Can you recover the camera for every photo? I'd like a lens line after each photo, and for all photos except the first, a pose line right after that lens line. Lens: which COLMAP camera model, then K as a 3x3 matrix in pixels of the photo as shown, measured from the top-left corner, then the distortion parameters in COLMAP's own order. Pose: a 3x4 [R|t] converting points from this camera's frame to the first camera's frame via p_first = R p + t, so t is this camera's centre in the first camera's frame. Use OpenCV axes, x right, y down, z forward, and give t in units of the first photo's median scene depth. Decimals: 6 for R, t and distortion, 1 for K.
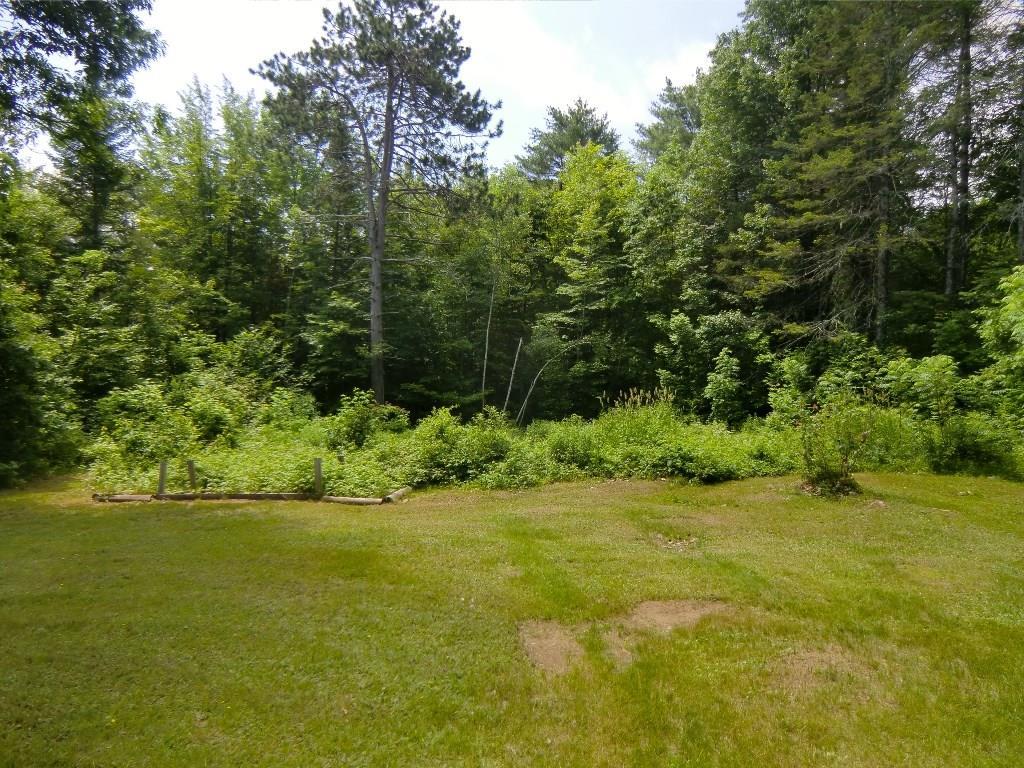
lens RADIAL K [[735.3, 0, 515.0], [0, 735.3, 402.3], [0, 0, 1]] dist [-0.097180, 0.097738]
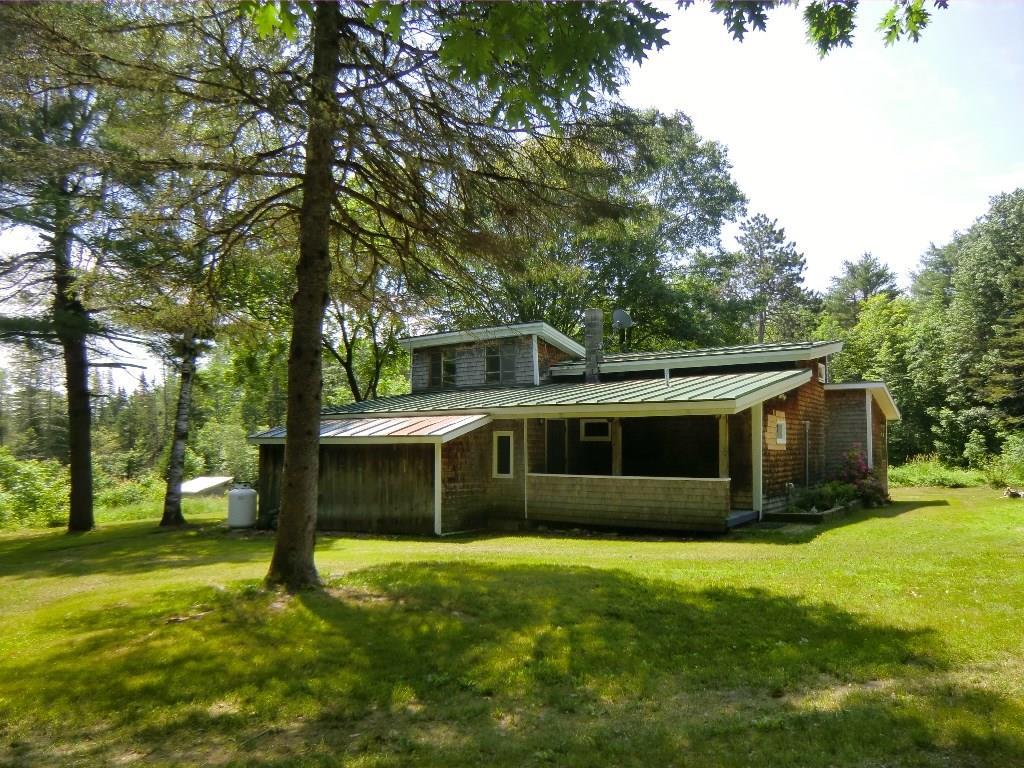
lens RADIAL K [[735.3, 0, 515.0], [0, 735.3, 402.3], [0, 0, 1]] dist [-0.097180, 0.097738]
pose [[0.940506, -0.041038, -0.337289, -0.151328], [0.010276, 0.995661, -0.092487, 0.009634], [0.339621, 0.083519, 0.936847, -0.888553]]
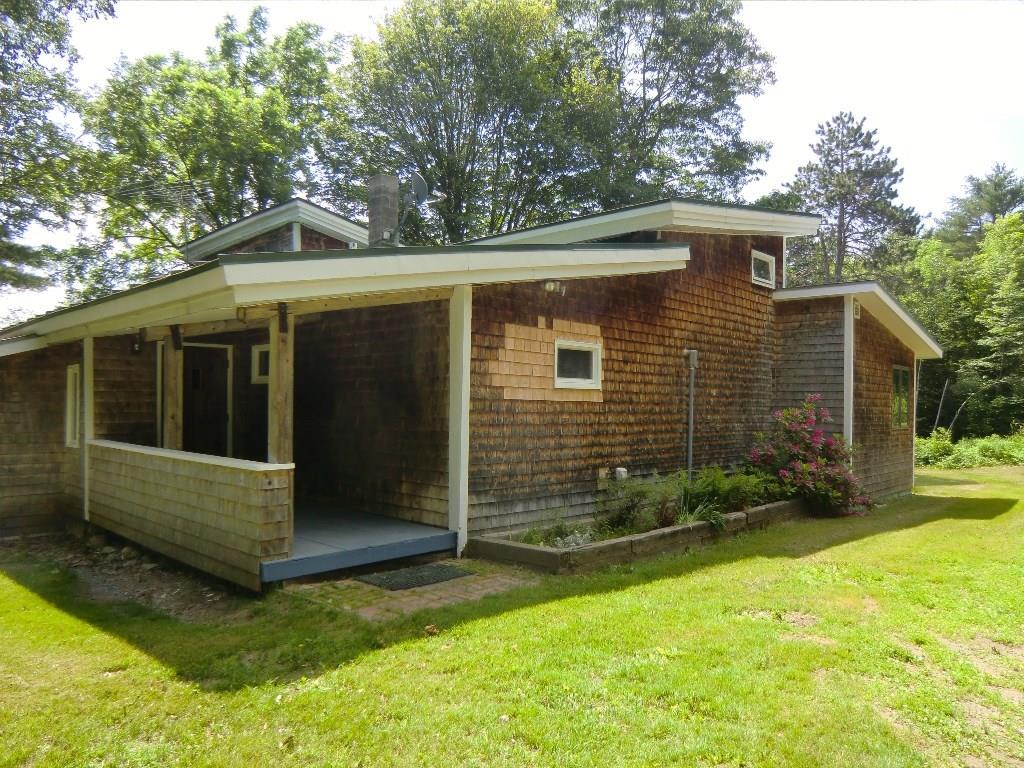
lens RADIAL K [[720.9, 0, 511.6], [0, 720.9, 406.8], [0, 0, 1]] dist [-0.011943, -0.004552]
pose [[0.870624, -0.005576, -0.491918, -0.042229], [-0.009162, 0.999579, -0.027547, 0.006131], [0.491864, 0.028490, 0.870206, -0.557563]]
